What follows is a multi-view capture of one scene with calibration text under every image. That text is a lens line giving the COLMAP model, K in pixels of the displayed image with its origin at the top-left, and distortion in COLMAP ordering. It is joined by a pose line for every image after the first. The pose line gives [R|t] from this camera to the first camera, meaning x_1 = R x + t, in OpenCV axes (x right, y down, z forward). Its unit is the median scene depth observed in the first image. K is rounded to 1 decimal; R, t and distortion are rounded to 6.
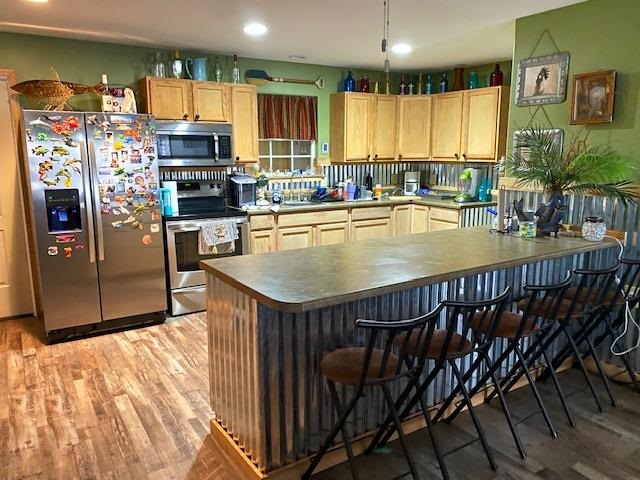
lens RADIAL K [[490.7, 0, 317.0], [0, 490.7, 238.5], [0, 0, 1]] dist [0.056186, -0.070936]
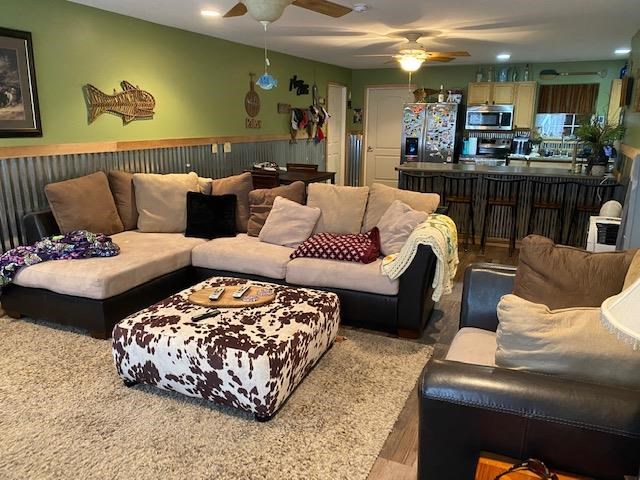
lens RADIAL K [[489.5, 0, 317.4], [0, 489.5, 239.2], [0, 0, 1]] dist [0.012334, -0.005471]
pose [[0.530404, 0.205866, -0.822369, 0.905552], [-0.158168, 0.977064, 0.142578, 0.081070], [0.832859, 0.054448, 0.550801, -0.455729]]
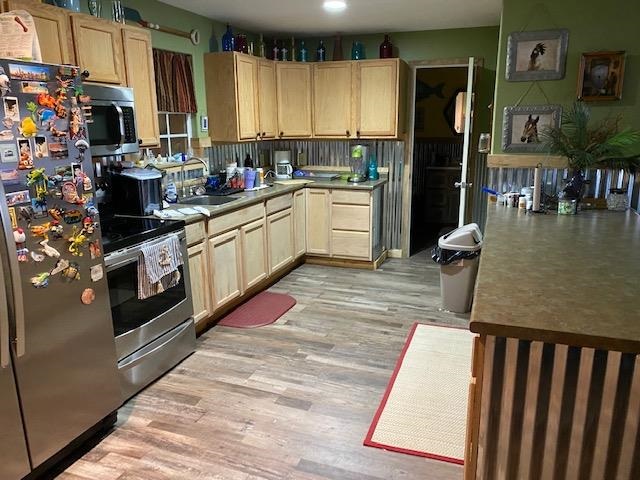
lens RADIAL K [[489.5, 0, 317.4], [0, 489.5, 239.2], [0, 0, 1]] dist [0.012334, -0.005471]
pose [[0.797538, -0.144532, 0.585699, -0.358799], [0.112114, 0.989473, 0.091507, -0.065161], [-0.592759, -0.007316, 0.805346, 0.319574]]
